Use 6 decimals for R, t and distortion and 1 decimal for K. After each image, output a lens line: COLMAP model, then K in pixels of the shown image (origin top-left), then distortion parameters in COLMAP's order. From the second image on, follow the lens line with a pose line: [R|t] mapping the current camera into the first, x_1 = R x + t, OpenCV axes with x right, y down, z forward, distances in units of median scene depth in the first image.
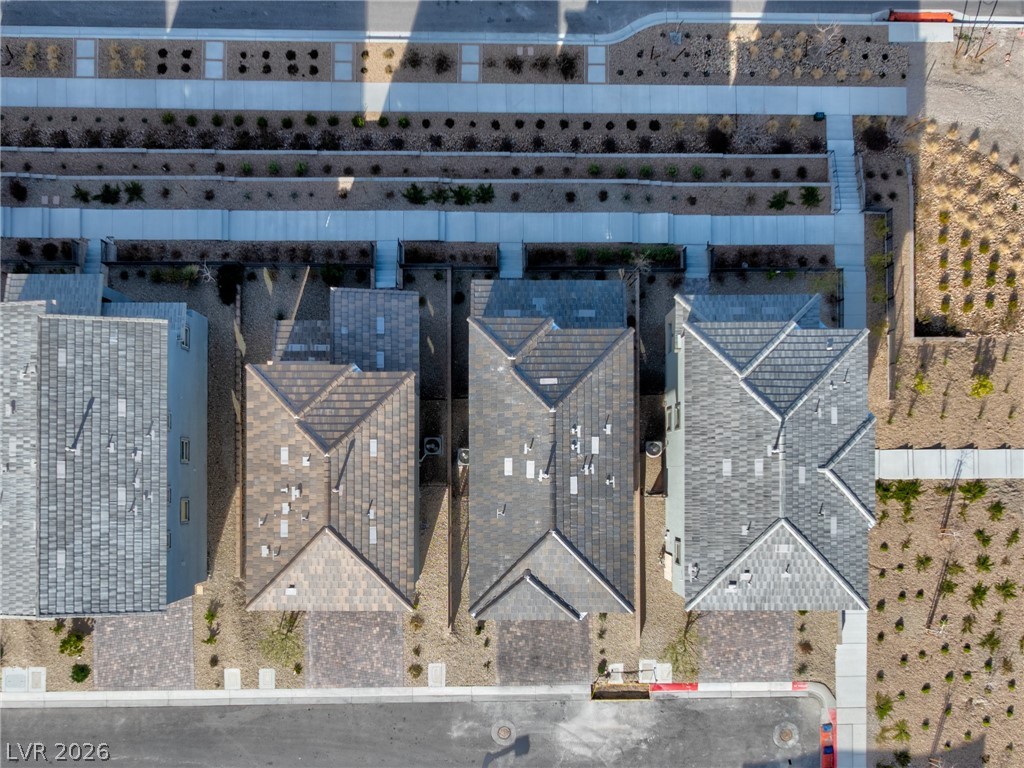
lens RADIAL K [[1349.2, 0, 512.0], [0, 1349.2, 384.0], [0, 0, 1]] dist [0.020074, 0.036000]
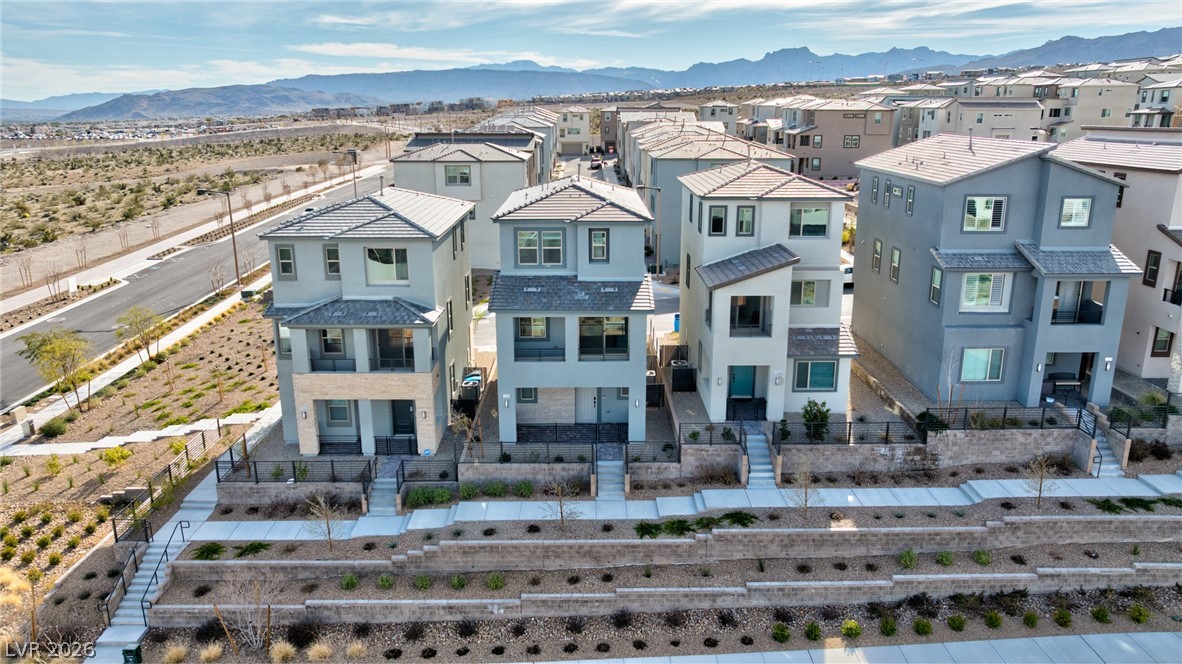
lens RADIAL K [[832.3, 0, 591.0], [0, 832.3, 332.0], [0, 0, 1]] dist [-0.002674, 0.000206]
pose [[-0.999925, -0.004566, -0.011385, 0.016851], [-0.010025, -0.230722, 0.972968, -0.554556], [-0.007070, 0.973009, 0.230659, 0.774493]]
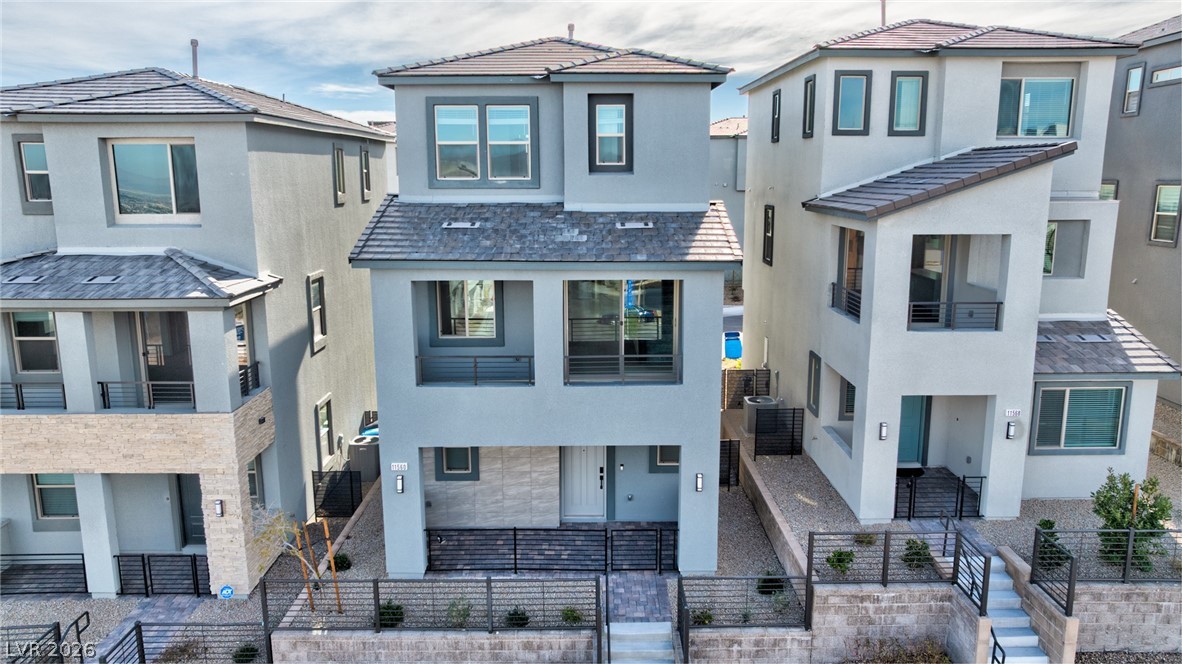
lens RADIAL K [[830.1, 0, 591.0], [0, 830.1, 332.0], [0, 0, 1]] dist [-0.022731, -0.002003]
pose [[-0.999960, -0.003112, -0.008355, 0.013484], [-0.007759, -0.157865, 0.987430, -0.274101], [-0.004392, 0.987456, 0.157834, 0.861974]]
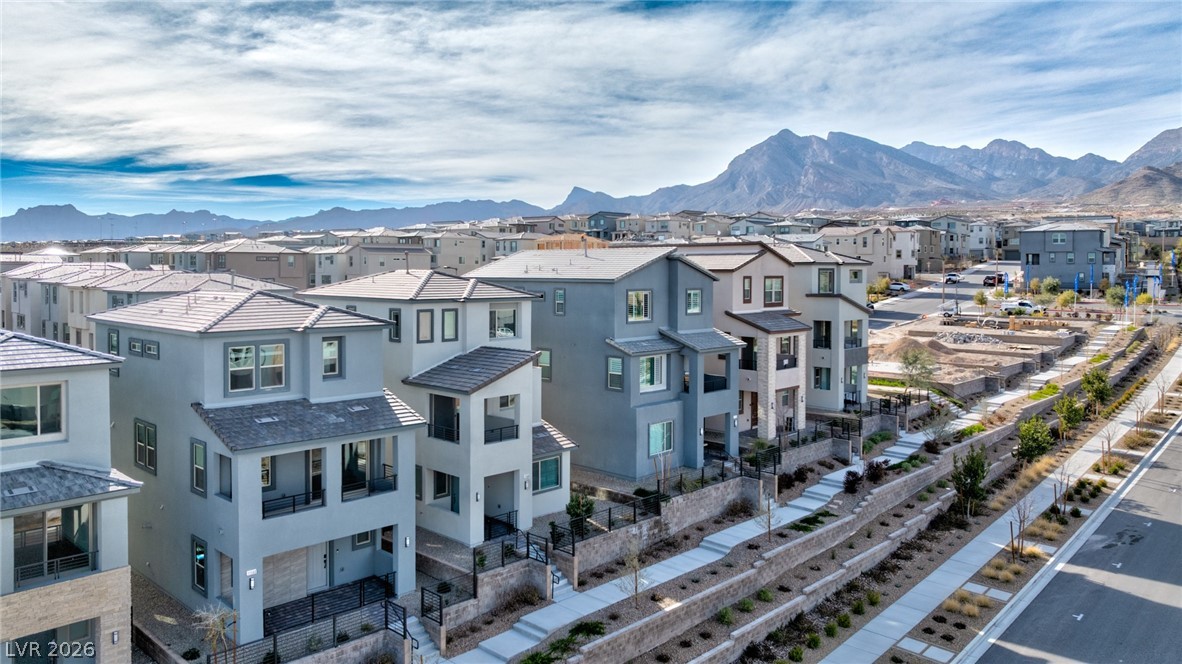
lens RADIAL K [[850.4, 0, 595.6], [0, 850.4, 287.2], [0, 0, 1]] dist [-0.005065, 0.000496]
pose [[-0.692706, 0.006326, -0.721193, 0.230279], [-0.721050, 0.015627, 0.692706, -0.433043], [0.015653, 0.999858, -0.006263, 0.811199]]
